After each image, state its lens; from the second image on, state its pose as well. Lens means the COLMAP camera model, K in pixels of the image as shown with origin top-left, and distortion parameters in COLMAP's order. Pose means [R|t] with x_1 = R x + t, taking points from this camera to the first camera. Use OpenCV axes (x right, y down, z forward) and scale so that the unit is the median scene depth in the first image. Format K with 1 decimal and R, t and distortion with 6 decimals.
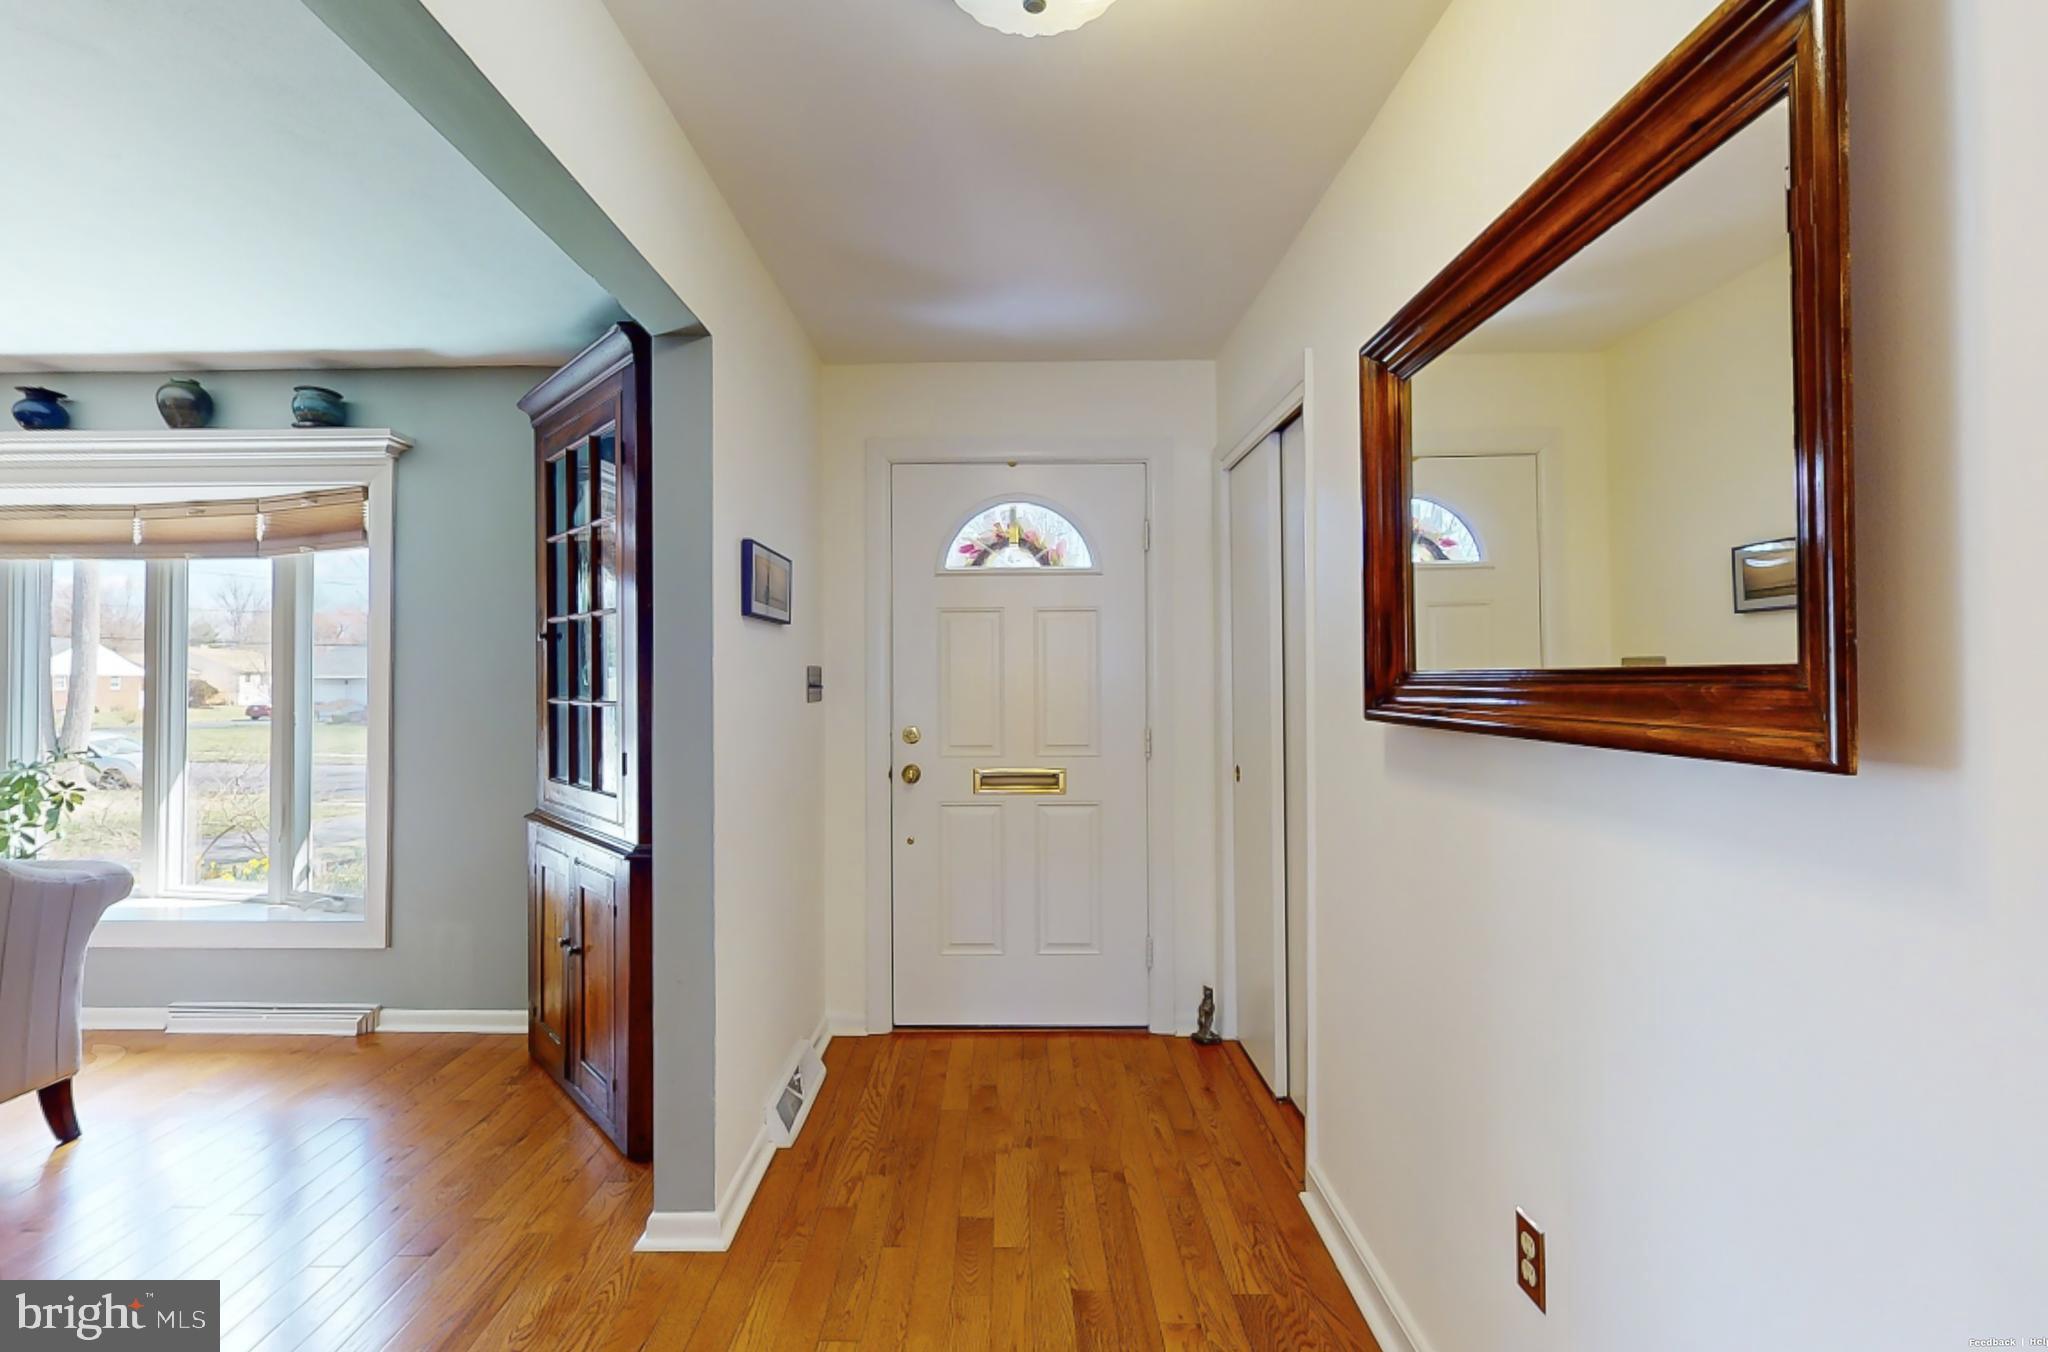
lens RADIAL K [[979.7, 0, 1022.6], [0, 979.7, 681.3], [0, 0, 1]] dist [-0.001621, -0.000221]
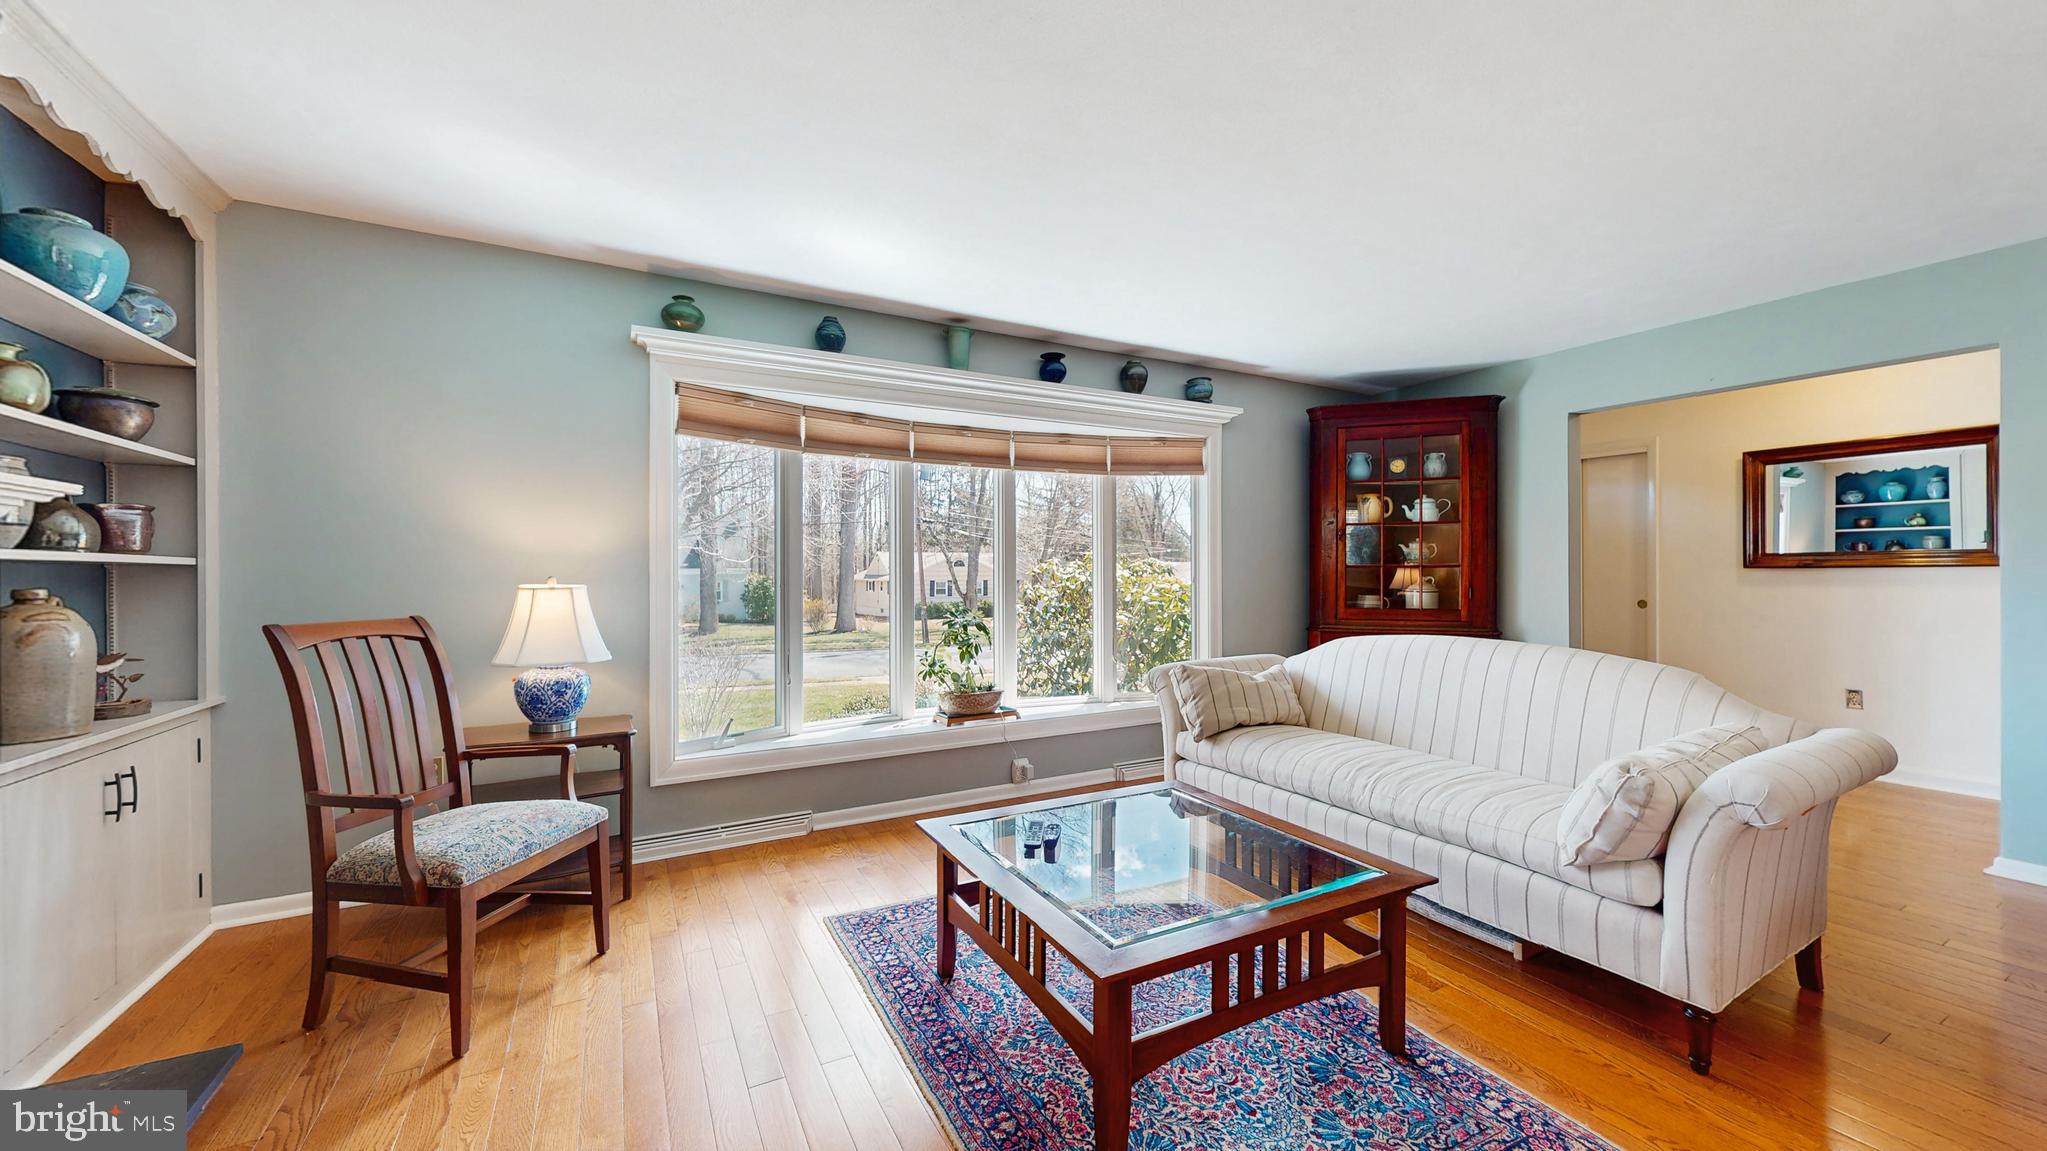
lens RADIAL K [[759.3, 0, 1024.1], [0, 759.3, 574.5], [0, 0, 1]] dist [0.002528, 0.000128]
pose [[0.862804, -0.005761, 0.505507, -1.567600], [-0.008503, 0.999628, 0.025905, -0.001115], [-0.505468, -0.026649, 0.862434, 0.044691]]
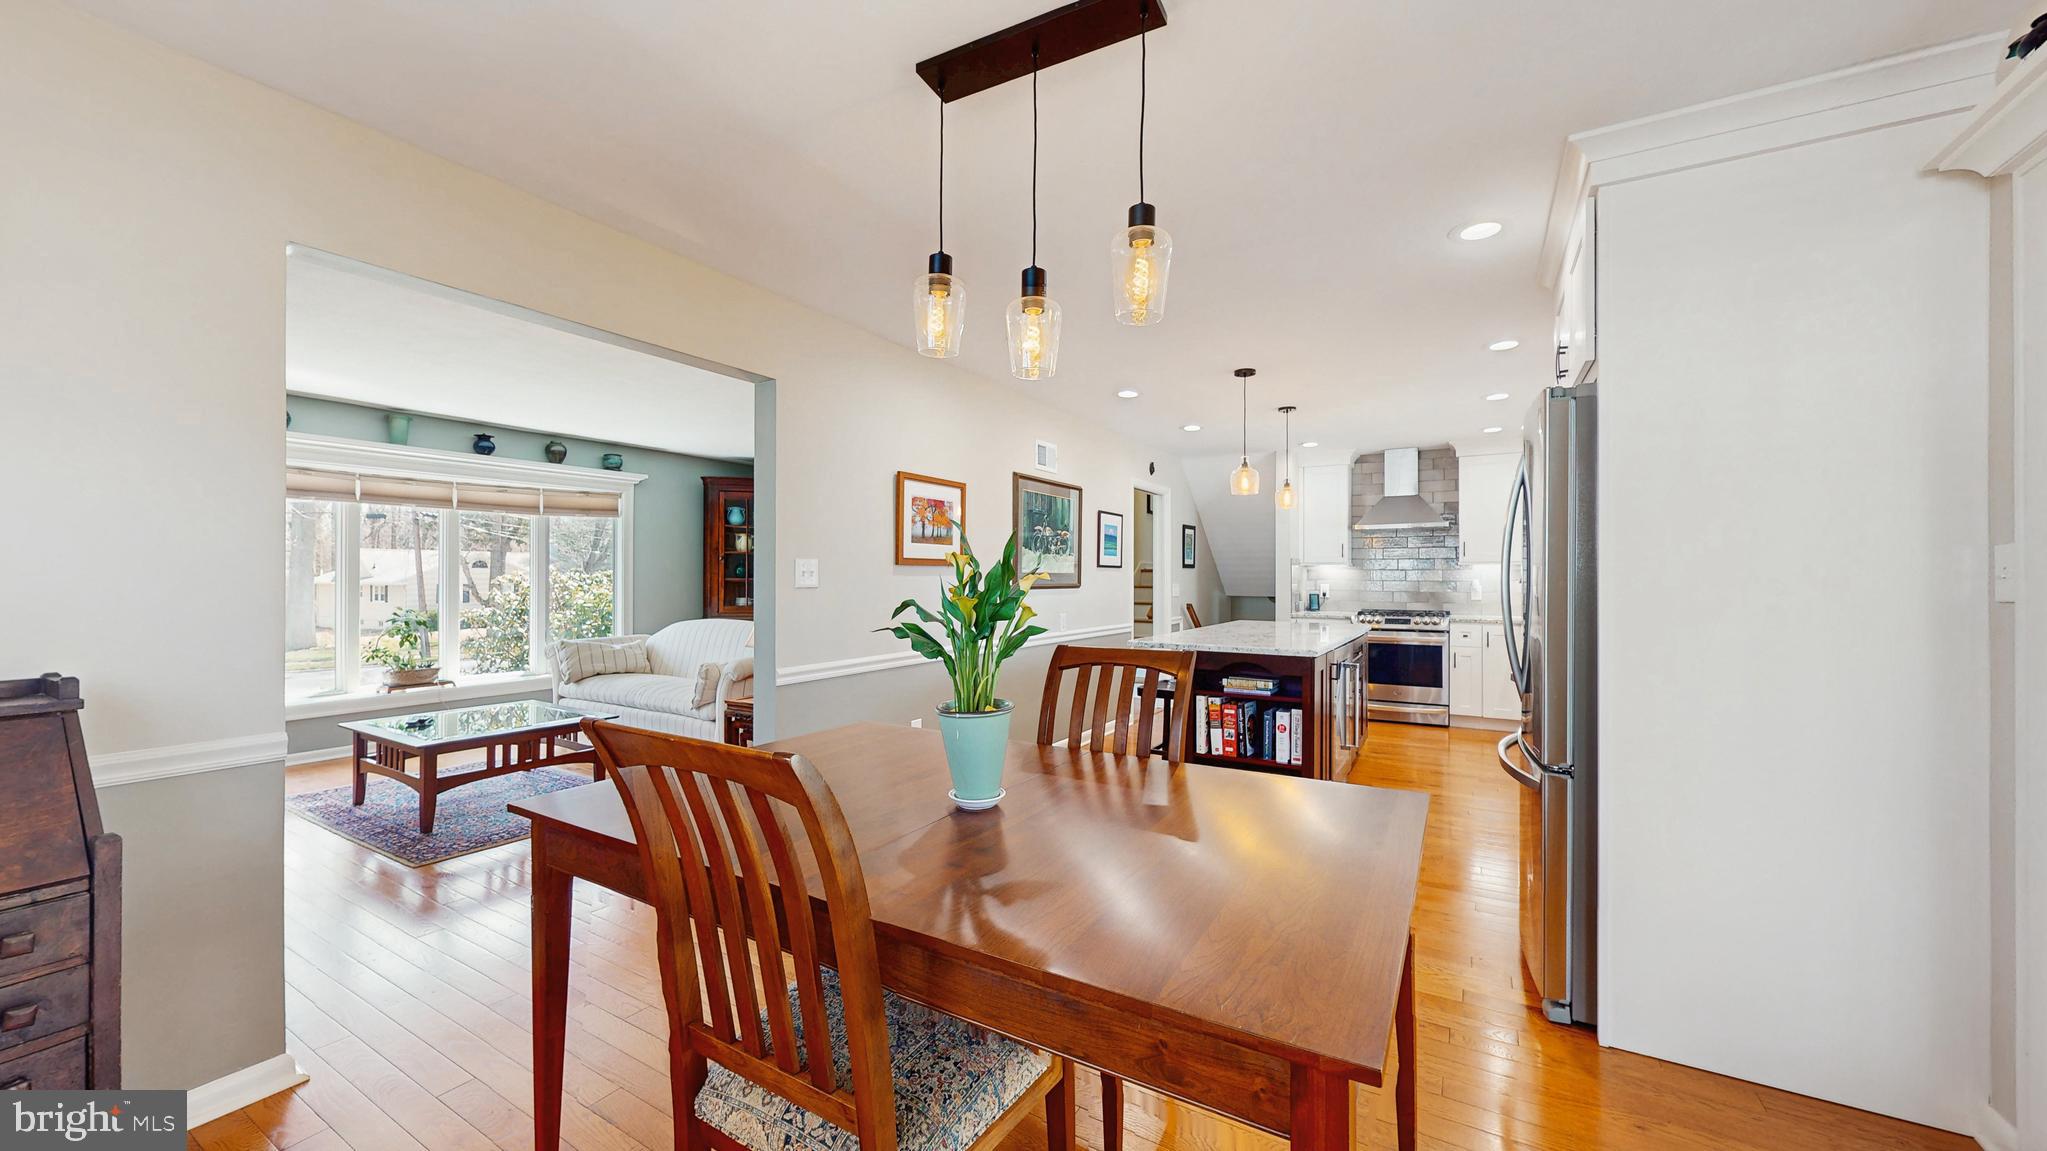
lens RADIAL K [[759.3, 0, 1024.0], [0, 759.3, 576.9], [0, 0, 1]] dist [0.002528, 0.000128]
pose [[0.488498, -0.001359, 0.872564, -1.821850], [-0.024899, 0.999570, 0.015496, -0.045134], [-0.872210, -0.029296, 0.488254, -0.812656]]
